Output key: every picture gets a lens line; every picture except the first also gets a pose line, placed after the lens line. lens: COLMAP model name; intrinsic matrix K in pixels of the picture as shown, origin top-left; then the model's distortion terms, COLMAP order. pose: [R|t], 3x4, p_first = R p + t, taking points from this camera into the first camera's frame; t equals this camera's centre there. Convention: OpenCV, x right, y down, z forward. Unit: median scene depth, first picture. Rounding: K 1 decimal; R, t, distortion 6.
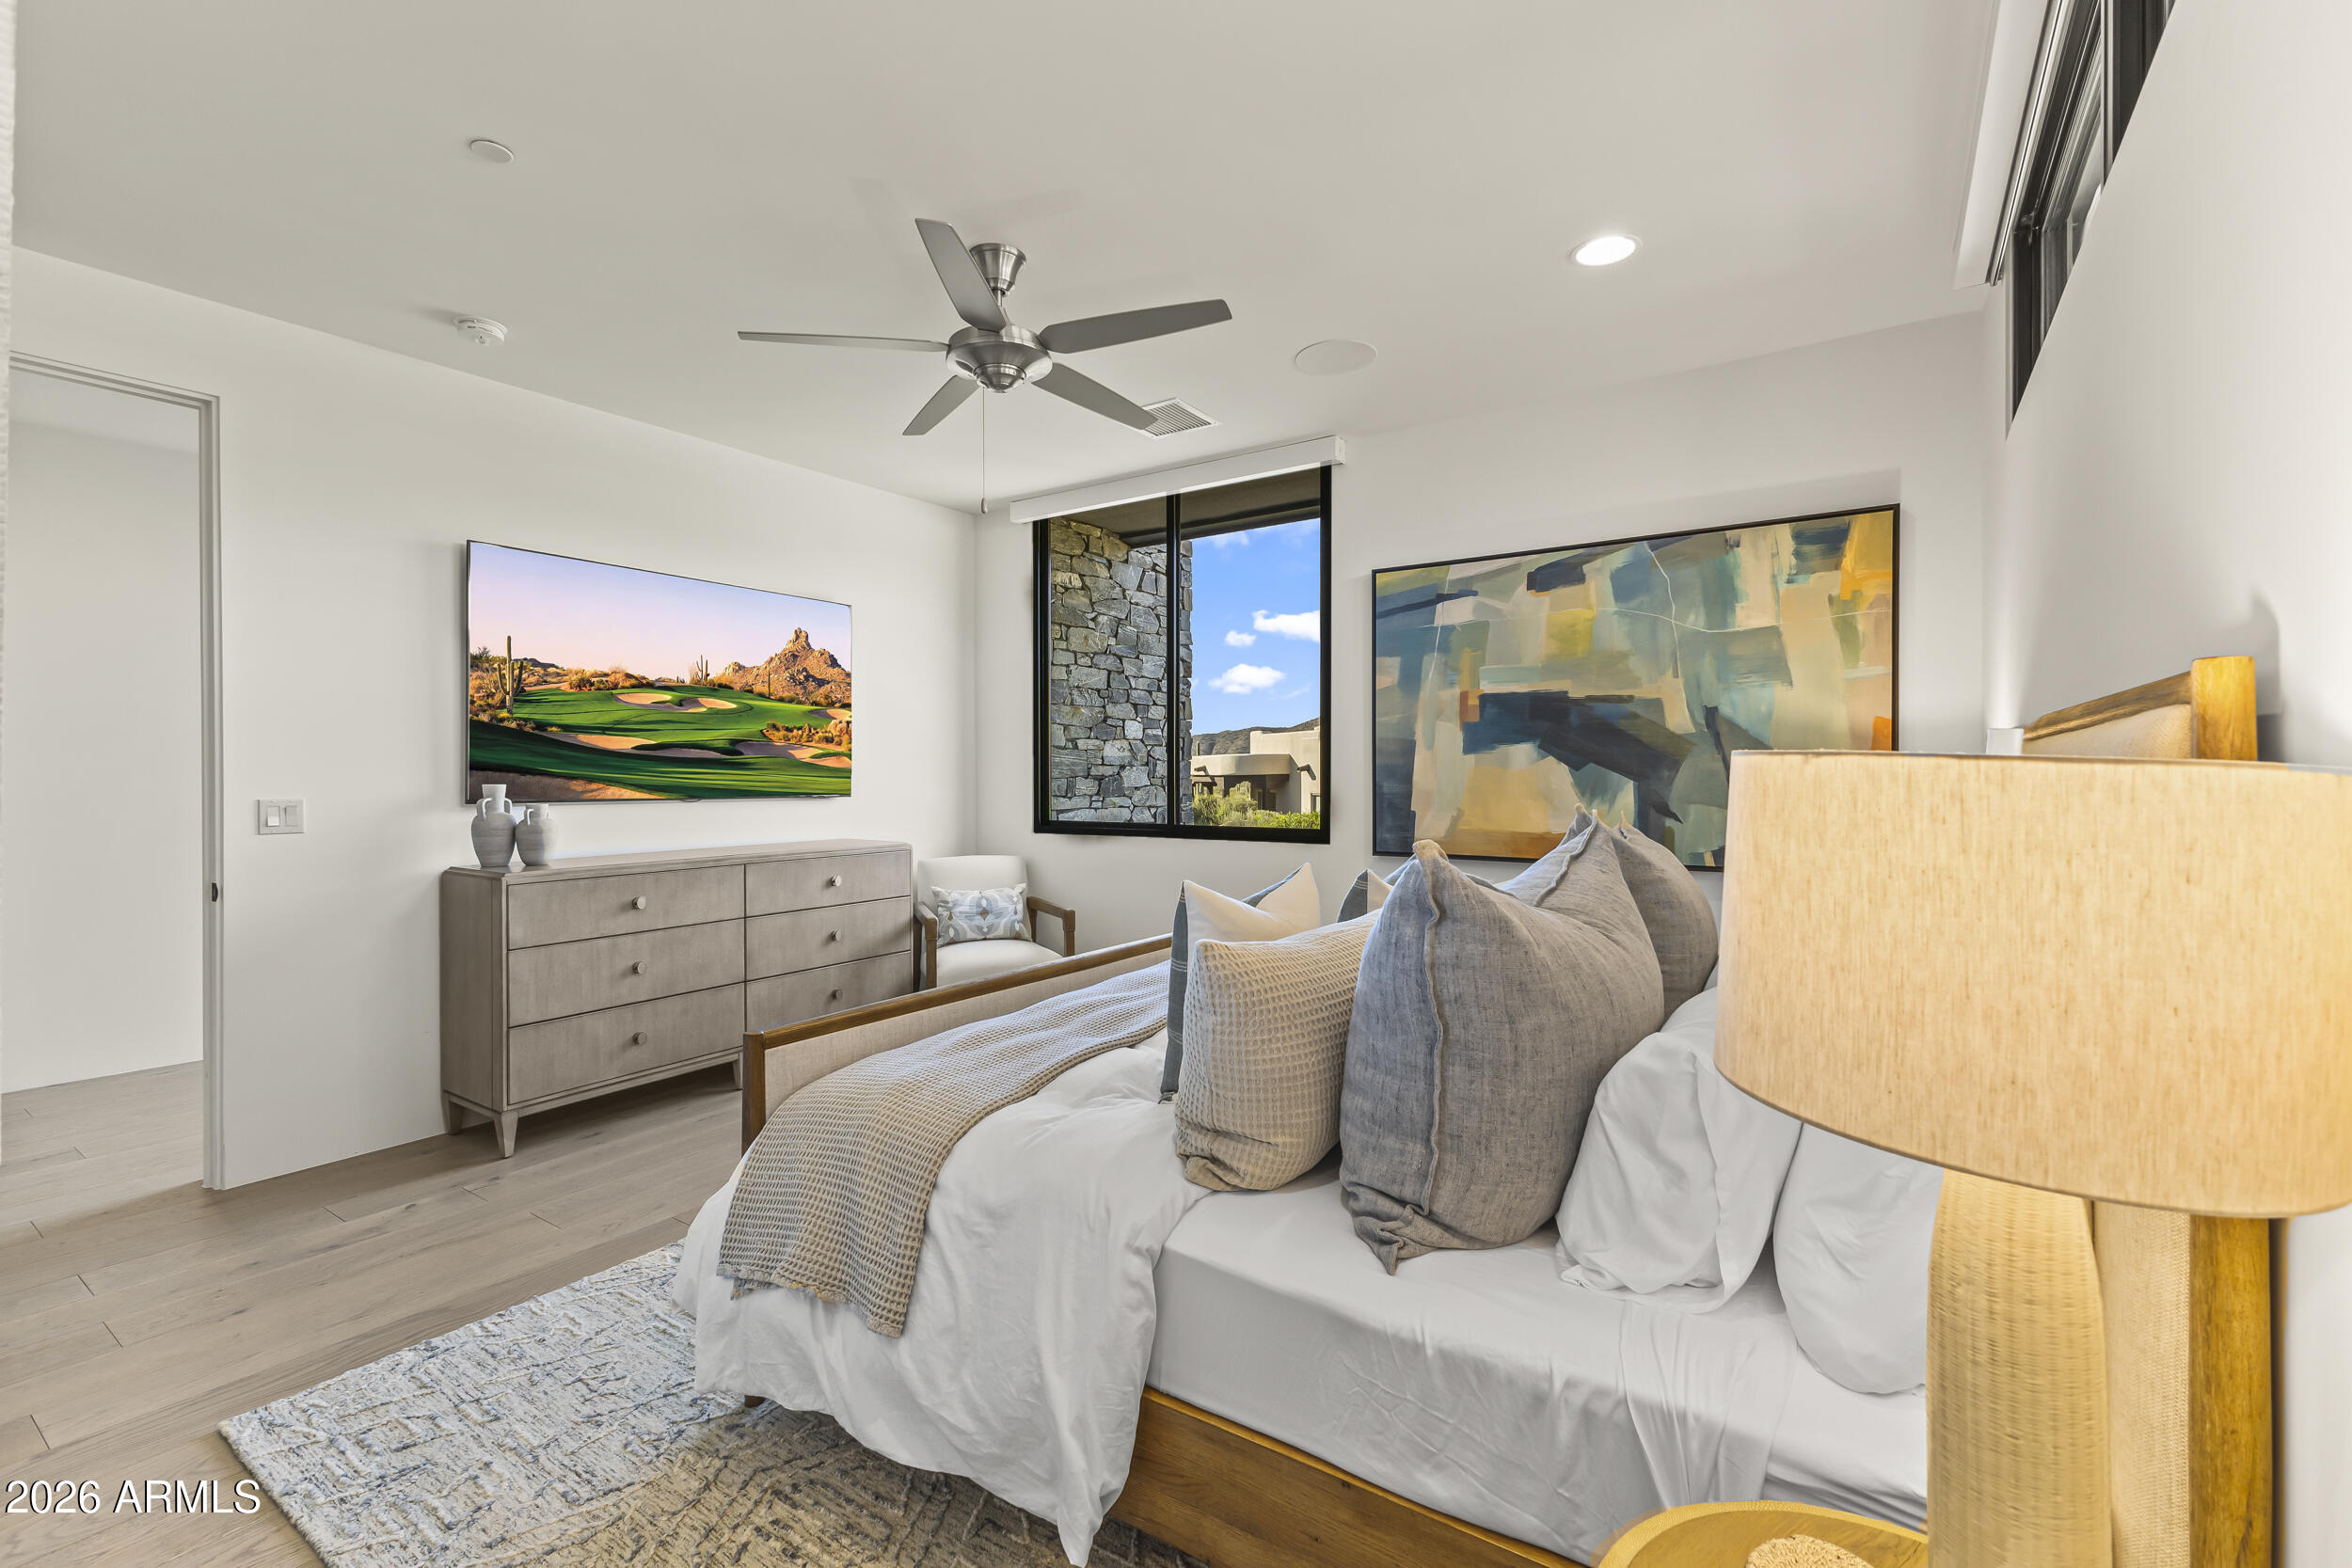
lens RADIAL K [[1013.6, 0, 1165.6], [0, 1013.6, 767.6], [0, 0, 1]] dist [0.004625, -0.000053]
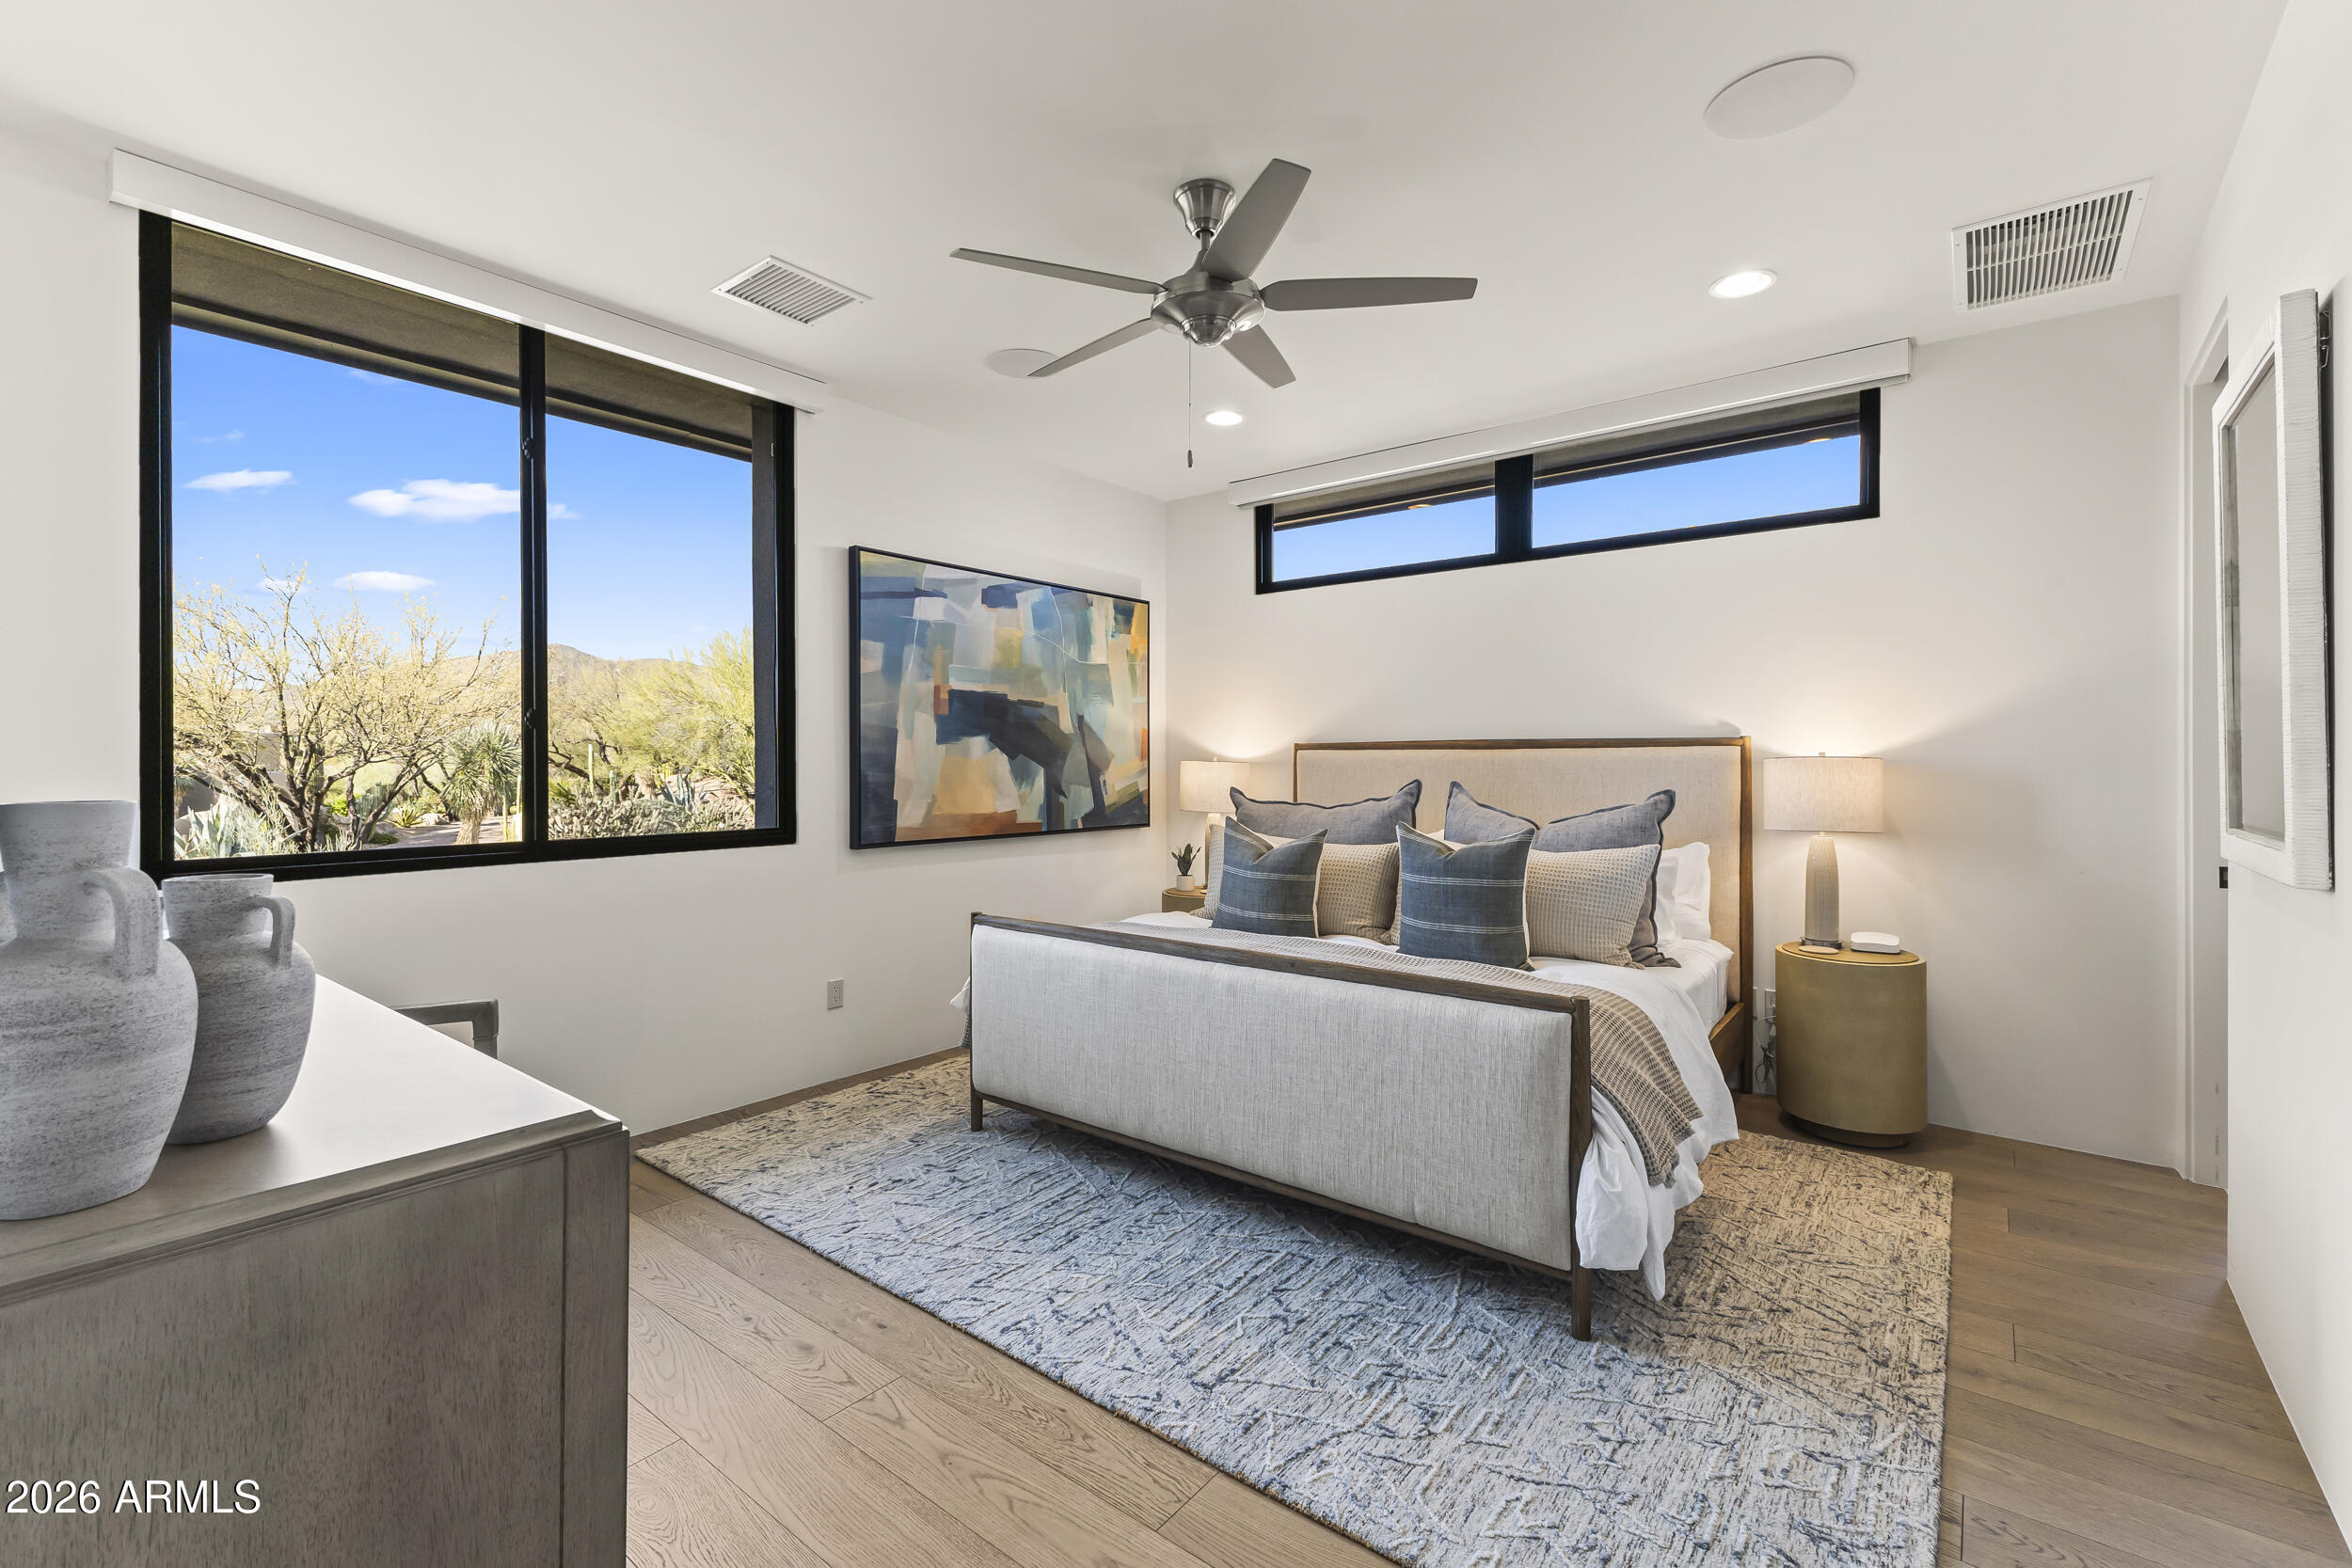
lens RADIAL K [[1013.6, 0, 1175.8], [0, 1013.6, 768.9], [0, 0, 1]] dist [0.004625, -0.000053]
pose [[0.067974, -0.004729, 0.997676, -0.819980], [-0.004674, 0.999976, 0.005058, 0.006716], [-0.997676, -0.005007, 0.067950, 0.736414]]
